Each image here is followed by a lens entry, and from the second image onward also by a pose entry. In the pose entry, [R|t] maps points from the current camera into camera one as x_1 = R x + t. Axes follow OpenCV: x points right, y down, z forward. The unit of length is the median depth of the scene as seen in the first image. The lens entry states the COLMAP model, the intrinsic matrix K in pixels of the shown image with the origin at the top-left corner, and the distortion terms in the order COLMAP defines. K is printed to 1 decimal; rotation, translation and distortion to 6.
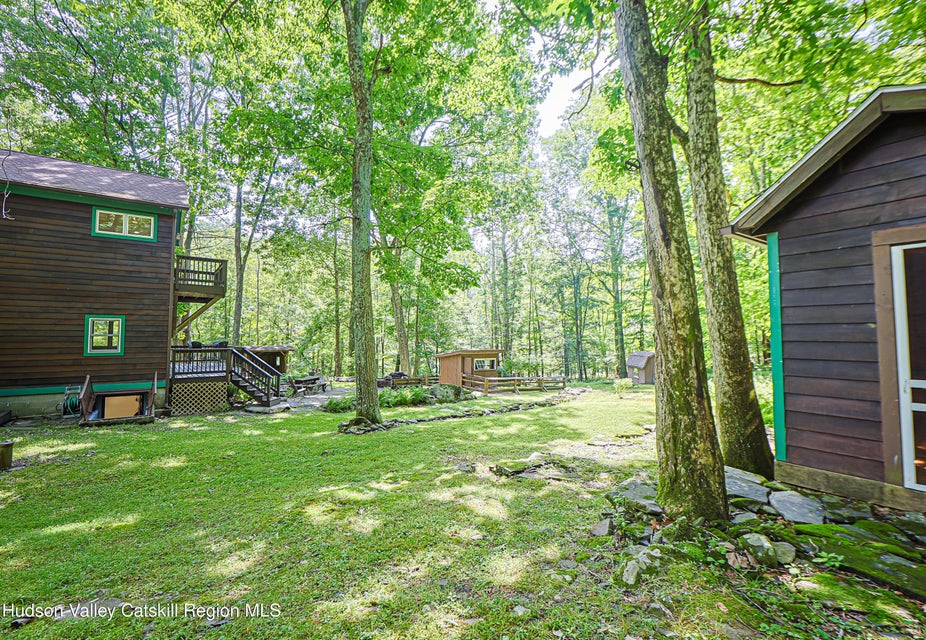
lens RADIAL K [[372.2, 0, 461.1], [0, 372.2, 324.6], [0, 0, 1]] dist [-0.002874, -0.000243]
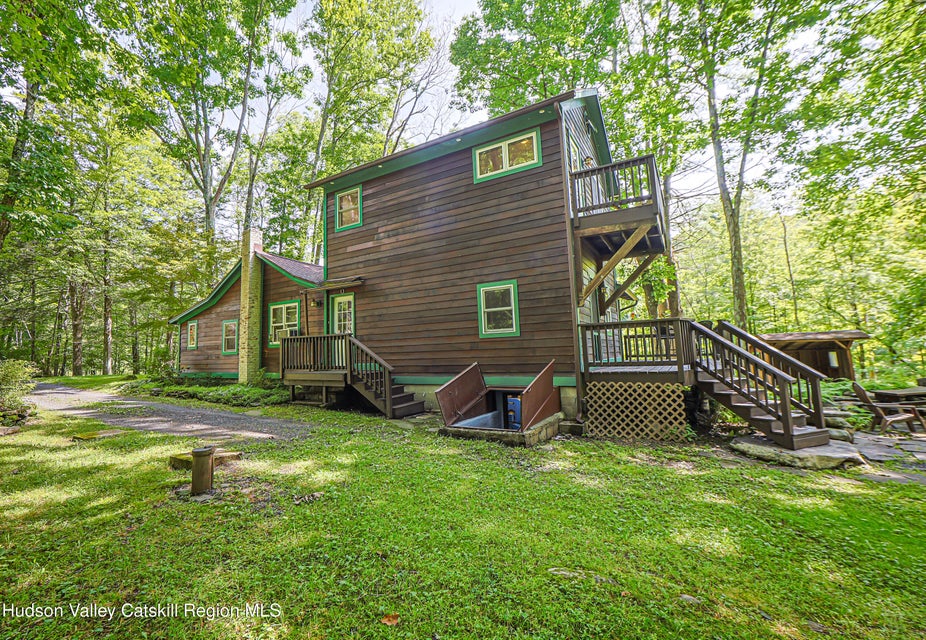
lens RADIAL K [[372.2, 0, 461.1], [0, 372.2, 324.6], [0, 0, 1]] dist [-0.002874, -0.000243]
pose [[0.297951, -0.111267, -0.948074, -0.257852], [0.082997, 0.992442, -0.090391, 0.105462], [0.950966, -0.051755, 0.304934, 0.626519]]
